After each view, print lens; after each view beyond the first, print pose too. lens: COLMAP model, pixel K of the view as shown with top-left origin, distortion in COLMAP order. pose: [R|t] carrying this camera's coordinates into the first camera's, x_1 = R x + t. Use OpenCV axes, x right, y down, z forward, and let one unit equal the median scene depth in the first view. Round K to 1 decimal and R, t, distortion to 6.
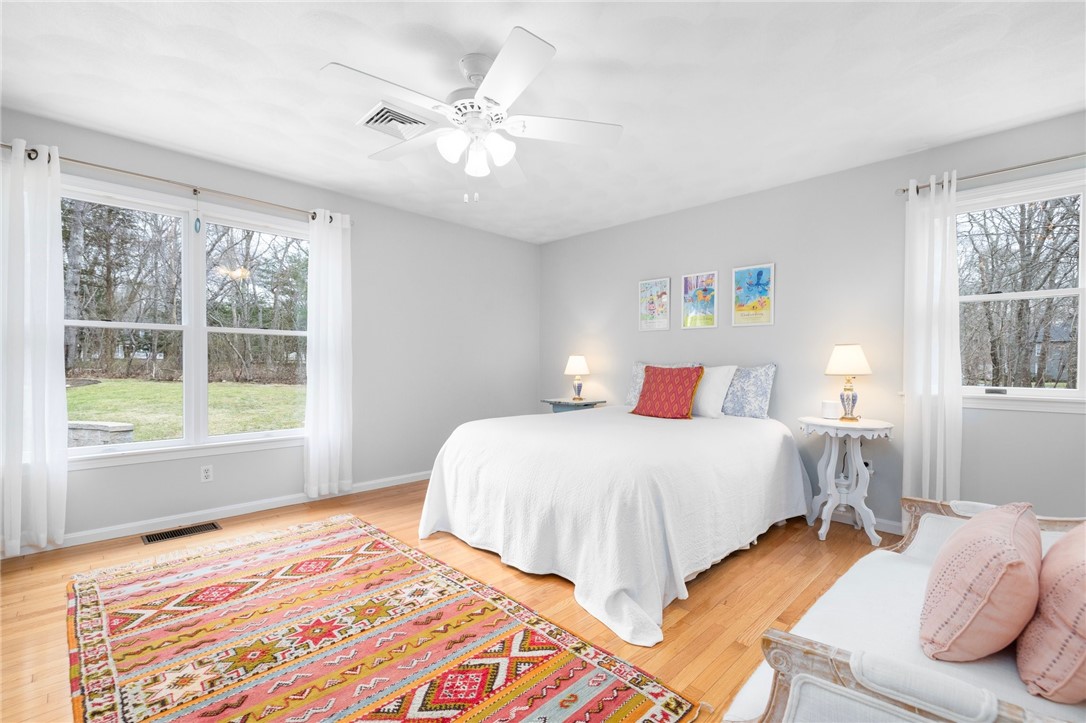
lens RADIAL K [[470.4, 0, 543.0], [0, 470.4, 361.5], [0, 0, 1]] dist [0.000318, 0.000282]
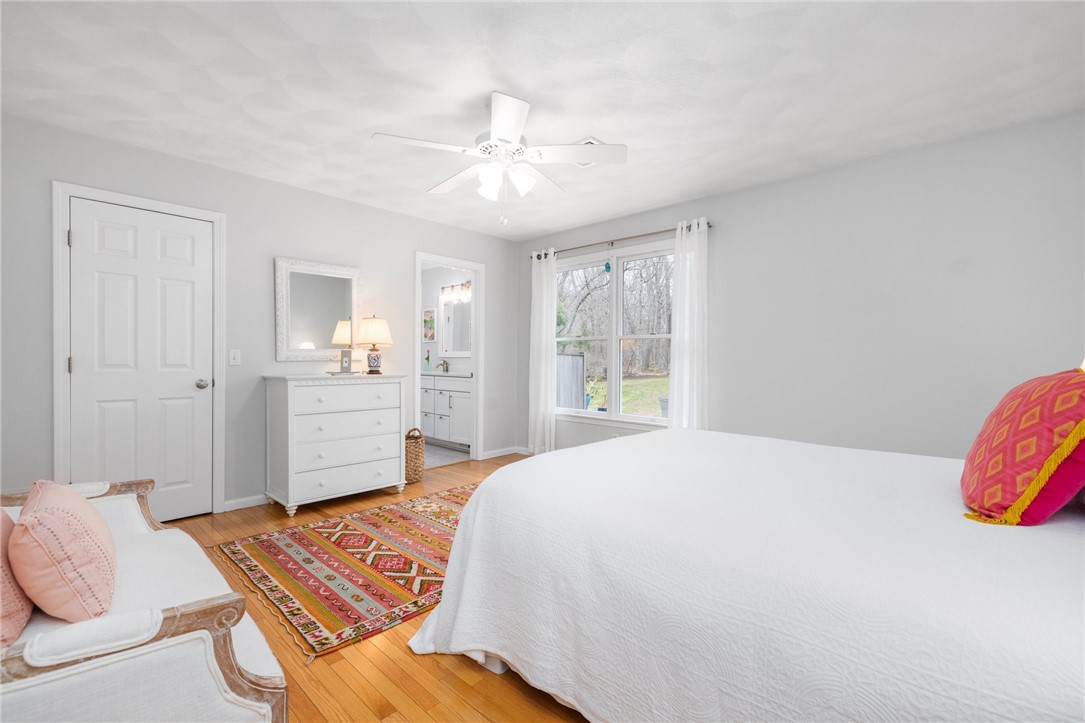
lens RADIAL K [[487.4, 0, 542.5], [0, 487.4, 361.5], [0, 0, 1]] dist [-0.001882, -0.000170]
pose [[0.024026, -0.003064, -0.999707, 1.349216], [-0.007995, 0.999963, -0.003257, 0.016329], [0.999679, 0.008071, 0.024001, 1.341987]]
